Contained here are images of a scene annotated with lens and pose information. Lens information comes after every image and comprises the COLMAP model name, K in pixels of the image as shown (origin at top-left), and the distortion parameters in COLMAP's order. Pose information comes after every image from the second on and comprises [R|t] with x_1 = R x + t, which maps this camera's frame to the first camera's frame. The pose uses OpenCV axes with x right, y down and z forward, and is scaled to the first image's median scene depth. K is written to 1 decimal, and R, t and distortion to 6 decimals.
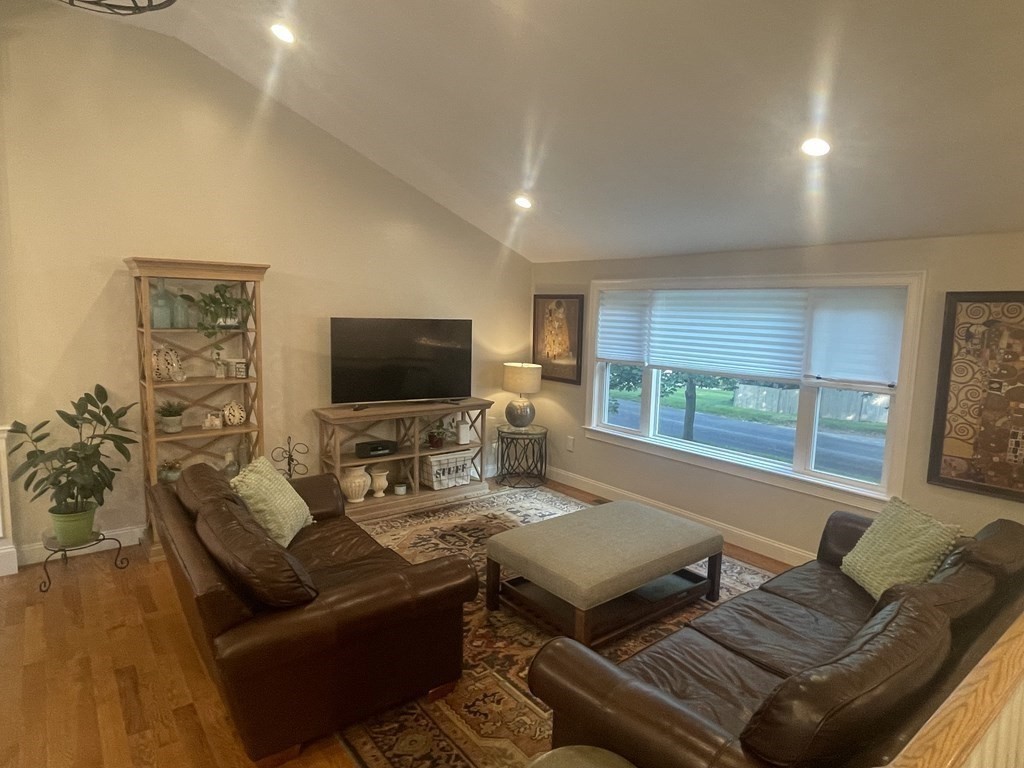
lens RADIAL K [[597.5, 0, 511.7], [0, 597.5, 385.8], [0, 0, 1]] dist [-0.006653, 0.003385]
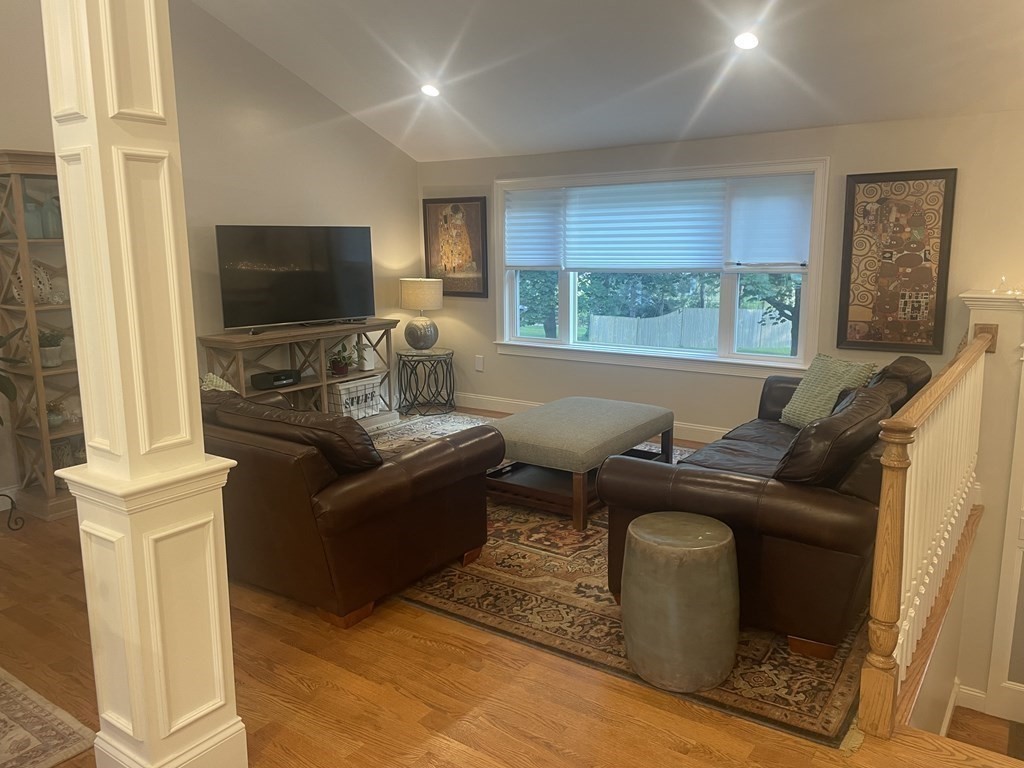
lens RADIAL K [[771.3, 0, 510.2], [0, 771.3, 383.1], [0, 0, 1]] dist [0.054214, -0.021736]
pose [[0.960206, -0.086311, 0.265623, -0.213551], [0.070424, 0.995143, 0.068781, 0.060810], [-0.270270, -0.047338, 0.961620, -0.184752]]
